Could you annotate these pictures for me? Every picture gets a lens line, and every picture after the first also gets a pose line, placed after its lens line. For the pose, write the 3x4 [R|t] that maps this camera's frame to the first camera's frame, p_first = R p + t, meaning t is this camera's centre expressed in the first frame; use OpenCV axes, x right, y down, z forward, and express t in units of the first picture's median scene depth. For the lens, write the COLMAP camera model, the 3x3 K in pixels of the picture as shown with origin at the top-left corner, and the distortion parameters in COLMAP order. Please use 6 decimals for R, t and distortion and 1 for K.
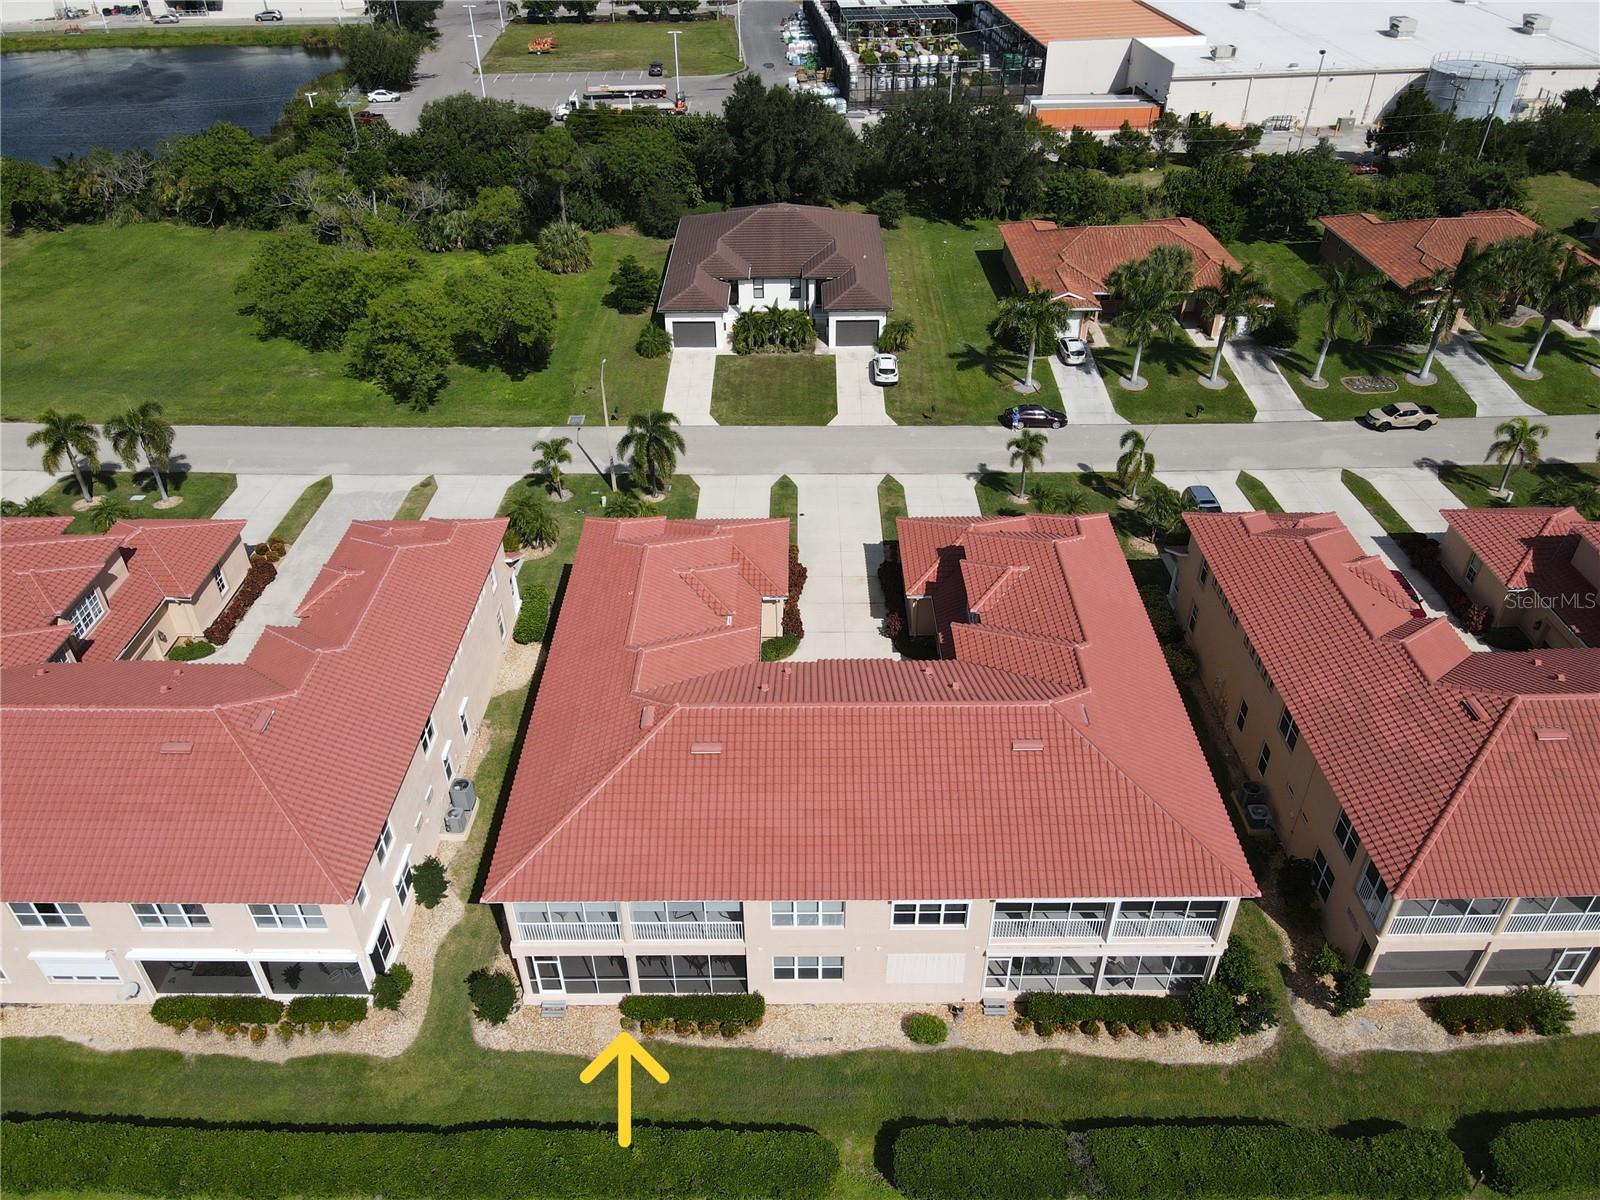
lens RADIAL K [[1183.7, 0, 792.7], [0, 1183.7, 591.7], [0, 0, 1]] dist [-0.006986, 0.028674]
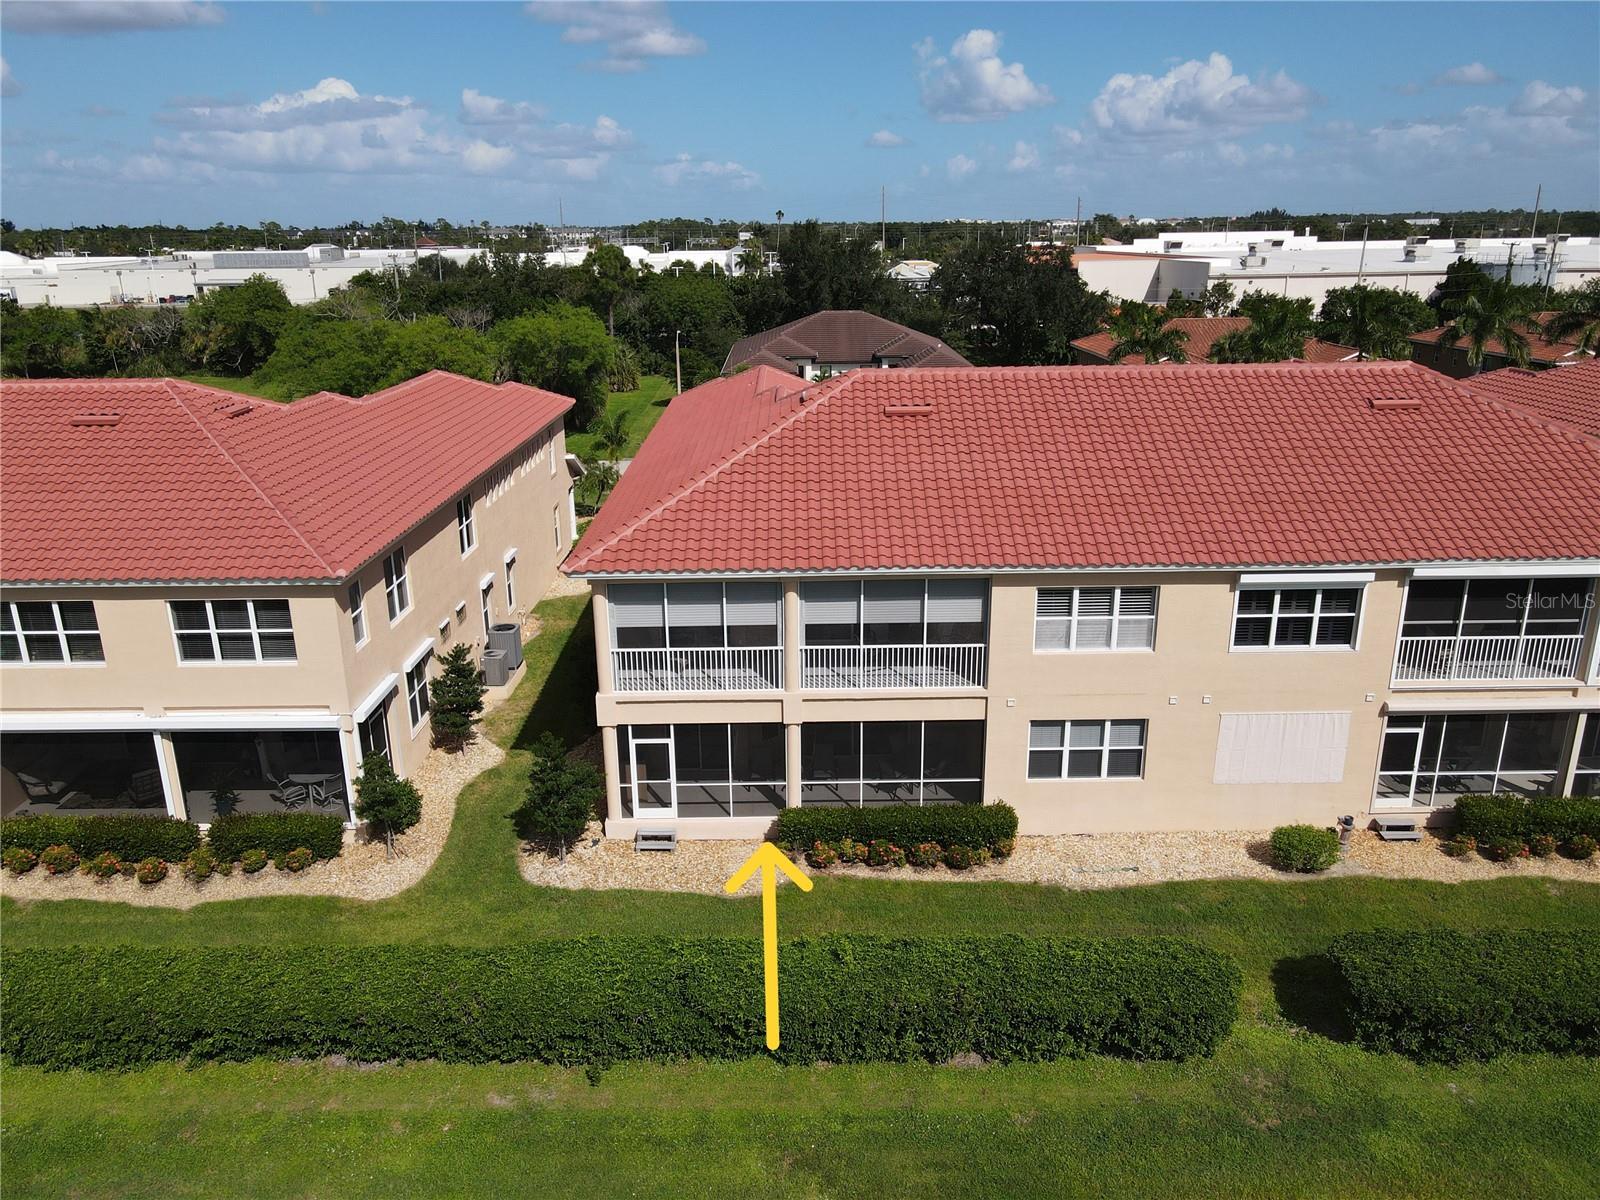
lens RADIAL K [[1183.7, 0, 790.3], [0, 1183.7, 595.9], [0, 0, 1]] dist [-0.006986, 0.028674]
pose [[0.999976, -0.004725, 0.005136, -0.139517], [0.006090, 0.950230, -0.311490, 0.428700], [-0.003408, 0.311514, 0.950236, 0.403193]]
